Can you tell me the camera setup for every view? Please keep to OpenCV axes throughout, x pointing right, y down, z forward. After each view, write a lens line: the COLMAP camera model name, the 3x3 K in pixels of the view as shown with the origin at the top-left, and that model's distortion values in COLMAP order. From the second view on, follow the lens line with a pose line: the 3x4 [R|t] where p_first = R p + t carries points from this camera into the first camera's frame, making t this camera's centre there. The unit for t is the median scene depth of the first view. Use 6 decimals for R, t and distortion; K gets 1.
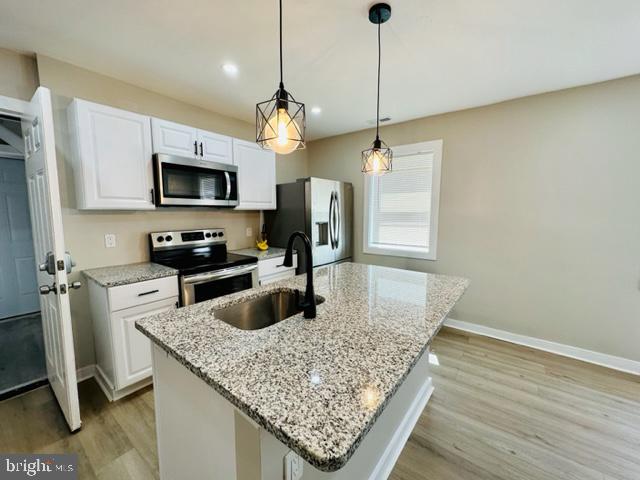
lens RADIAL K [[255.3, 0, 319.7], [0, 255.3, 239.8], [0, 0, 1]] dist [0.001588, 0.000176]
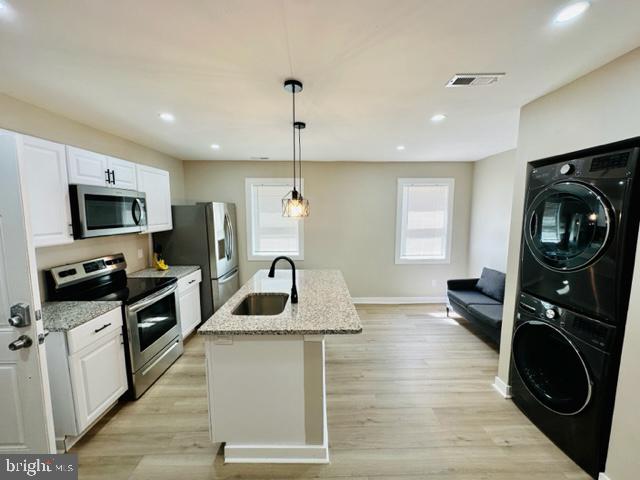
lens RADIAL K [[255.3, 0, 319.2], [0, 255.3, 239.5], [0, 0, 1]] dist [0.001588, 0.000176]
pose [[0.786704, -0.068157, 0.613556, -0.455985], [0.069810, 0.997333, 0.021279, -0.078889], [-0.613371, 0.026092, 0.789364, -0.256083]]
